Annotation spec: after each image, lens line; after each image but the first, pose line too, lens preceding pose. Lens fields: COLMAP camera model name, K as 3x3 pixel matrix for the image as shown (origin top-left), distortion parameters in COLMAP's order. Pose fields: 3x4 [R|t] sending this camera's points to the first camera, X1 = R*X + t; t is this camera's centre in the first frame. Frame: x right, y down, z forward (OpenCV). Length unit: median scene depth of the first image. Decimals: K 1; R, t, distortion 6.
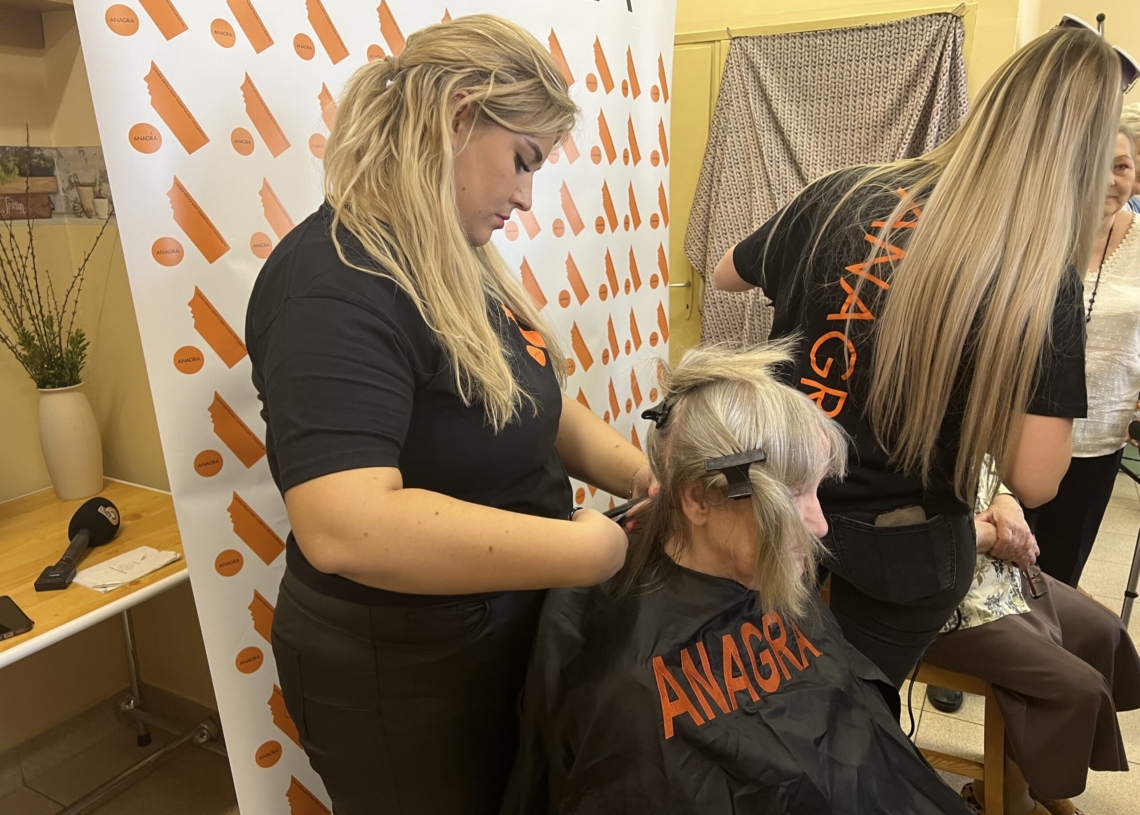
lens RADIAL K [[1002.7, 0, 569.8], [0, 1002.7, 460.0], [0, 0, 1]] dist [0.088449, -0.012501]
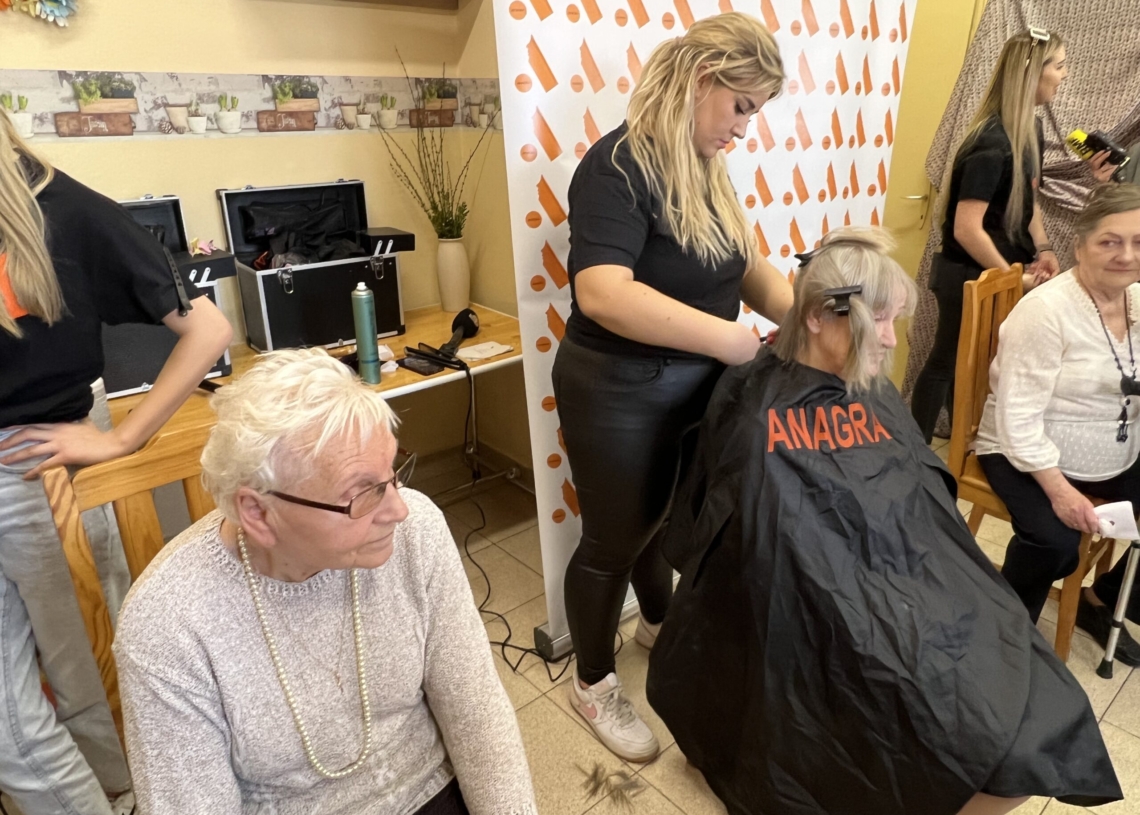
lens RADIAL K [[766.7, 0, 571.7], [0, 766.7, 445.6], [0, 0, 1]] dist [-0.004026, 0.004154]
pose [[0.955562, 0.144765, -0.256797, 0.068939], [-0.102475, 0.979912, 0.171088, 0.041961], [0.276406, -0.137170, 0.951201, -0.251128]]
